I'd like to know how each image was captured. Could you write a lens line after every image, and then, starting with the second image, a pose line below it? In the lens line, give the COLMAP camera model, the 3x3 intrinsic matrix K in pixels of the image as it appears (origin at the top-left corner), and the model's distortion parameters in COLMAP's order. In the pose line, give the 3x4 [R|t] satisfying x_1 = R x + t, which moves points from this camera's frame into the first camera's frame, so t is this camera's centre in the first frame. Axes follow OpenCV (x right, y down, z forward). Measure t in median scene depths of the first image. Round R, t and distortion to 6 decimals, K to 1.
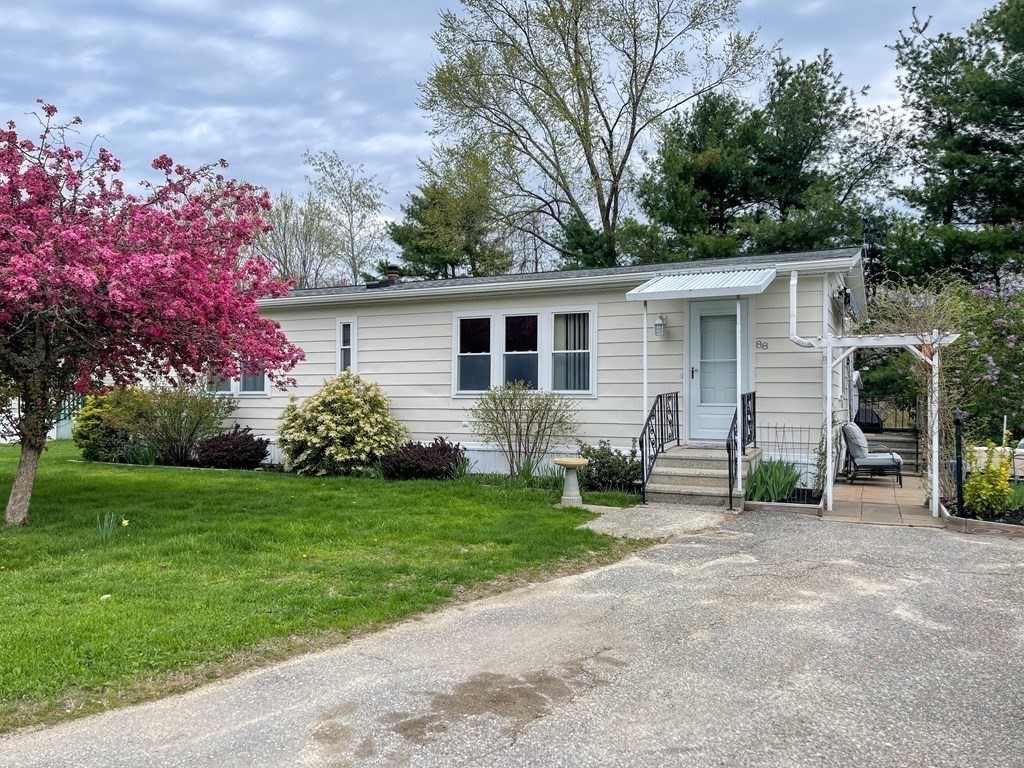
lens RADIAL K [[775.4, 0, 514.1], [0, 775.4, 378.0], [0, 0, 1]] dist [0.065284, -0.082217]
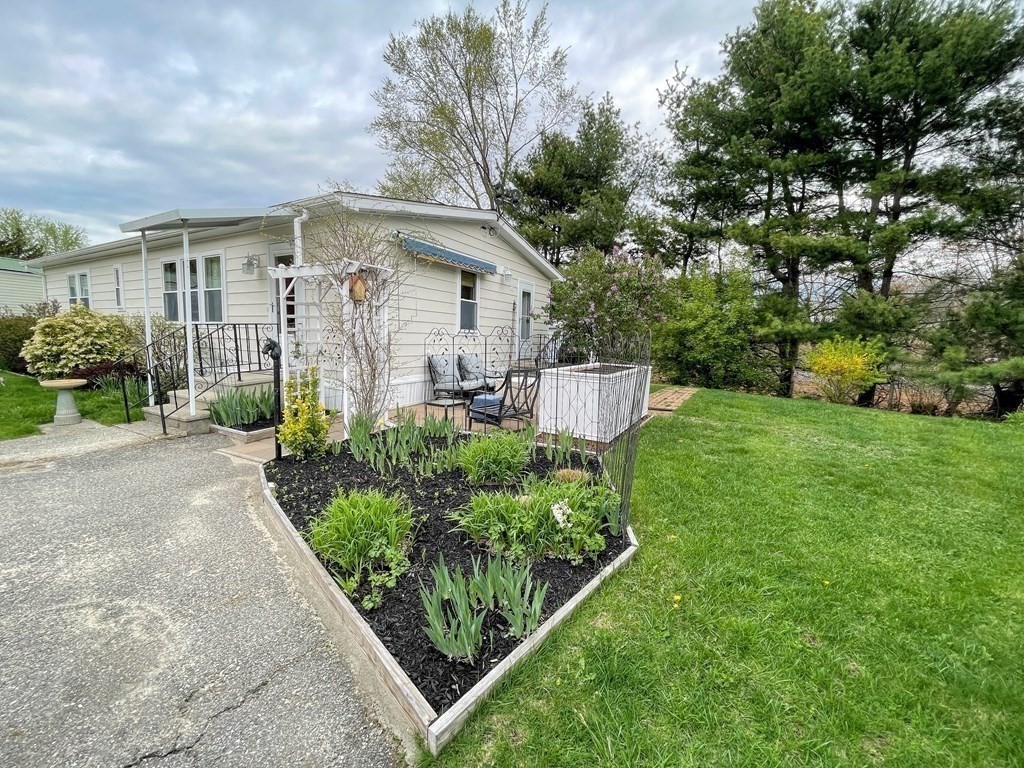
lens RADIAL K [[410.7, 0, 510.6], [0, 410.7, 382.6], [0, 0, 1]] dist [-0.005833, 0.001134]
pose [[0.997980, 0.030401, -0.055786, 0.566302], [-0.022636, 0.990603, 0.134884, 0.013777], [0.059363, -0.133348, 0.989290, 0.376618]]
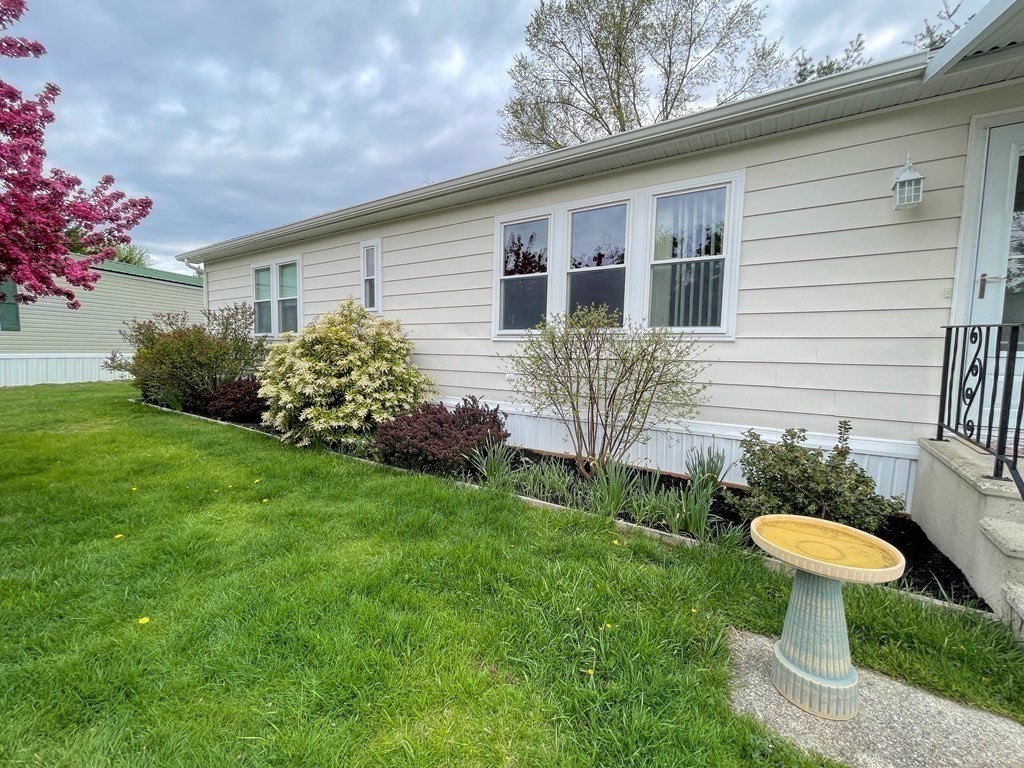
lens RADIAL K [[410.7, 0, 509.7], [0, 410.7, 381.4], [0, 0, 1]] dist [-0.005833, 0.001134]
pose [[0.992597, 0.024652, -0.118928, -0.019495], [-0.012461, 0.994687, 0.102185, 0.026240], [0.120815, -0.099946, 0.987631, 0.664998]]
